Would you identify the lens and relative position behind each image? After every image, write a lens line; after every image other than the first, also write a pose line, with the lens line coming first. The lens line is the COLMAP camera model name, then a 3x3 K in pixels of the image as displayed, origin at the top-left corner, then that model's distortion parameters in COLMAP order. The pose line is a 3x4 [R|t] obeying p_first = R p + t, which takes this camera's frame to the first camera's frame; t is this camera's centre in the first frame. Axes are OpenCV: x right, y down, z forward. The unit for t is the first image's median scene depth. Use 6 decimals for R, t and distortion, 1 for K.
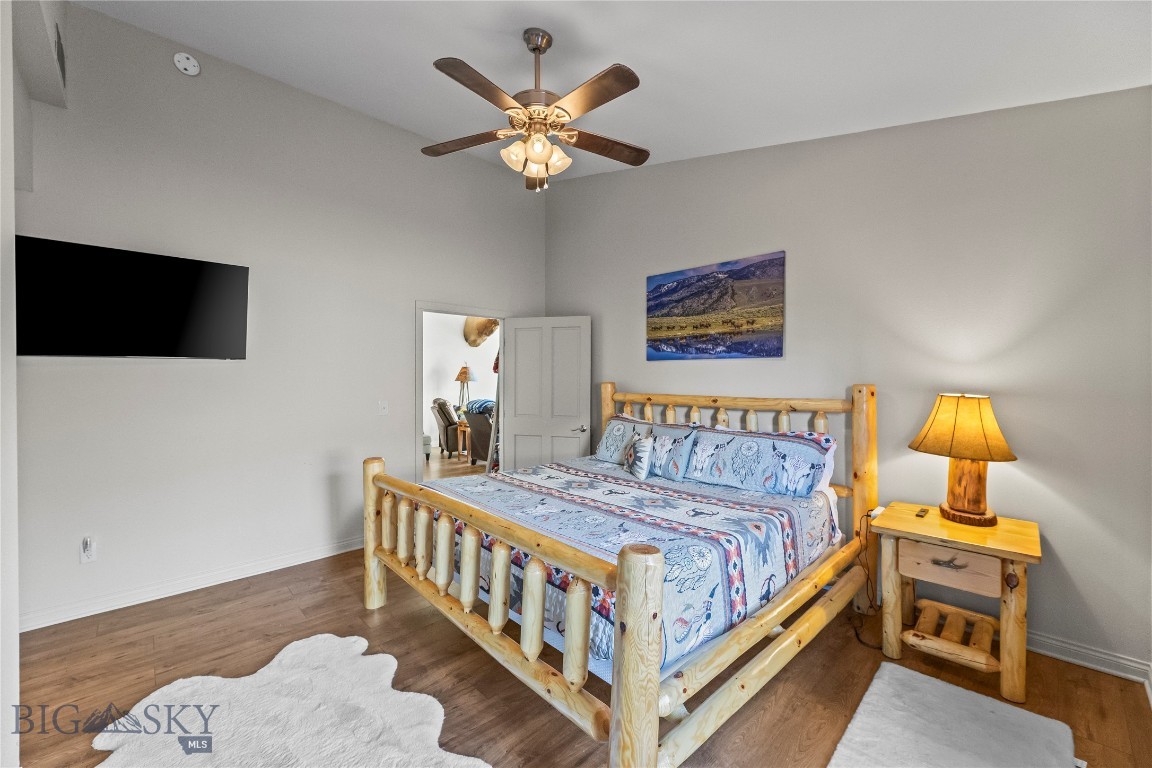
lens RADIAL K [[459.2, 0, 578.3], [0, 459.2, 383.1], [0, 0, 1]] dist [0.003551, 0.000083]
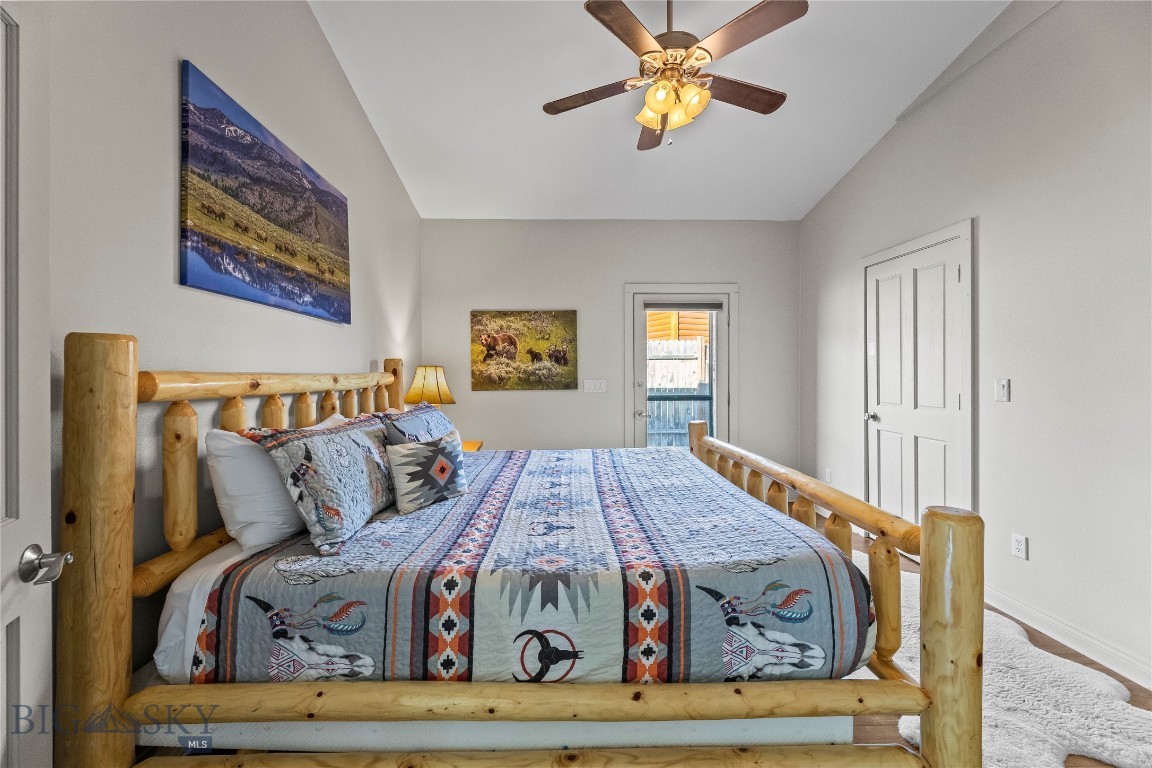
lens RADIAL K [[459.2, 0, 569.7], [0, 459.2, 372.7], [0, 0, 1]] dist [0.003551, 0.000083]
pose [[-0.751263, -0.001627, 0.660001, -0.357102], [0.008069, 0.999900, 0.011649, 0.021785], [-0.659954, 0.014077, -0.751174, 1.170441]]
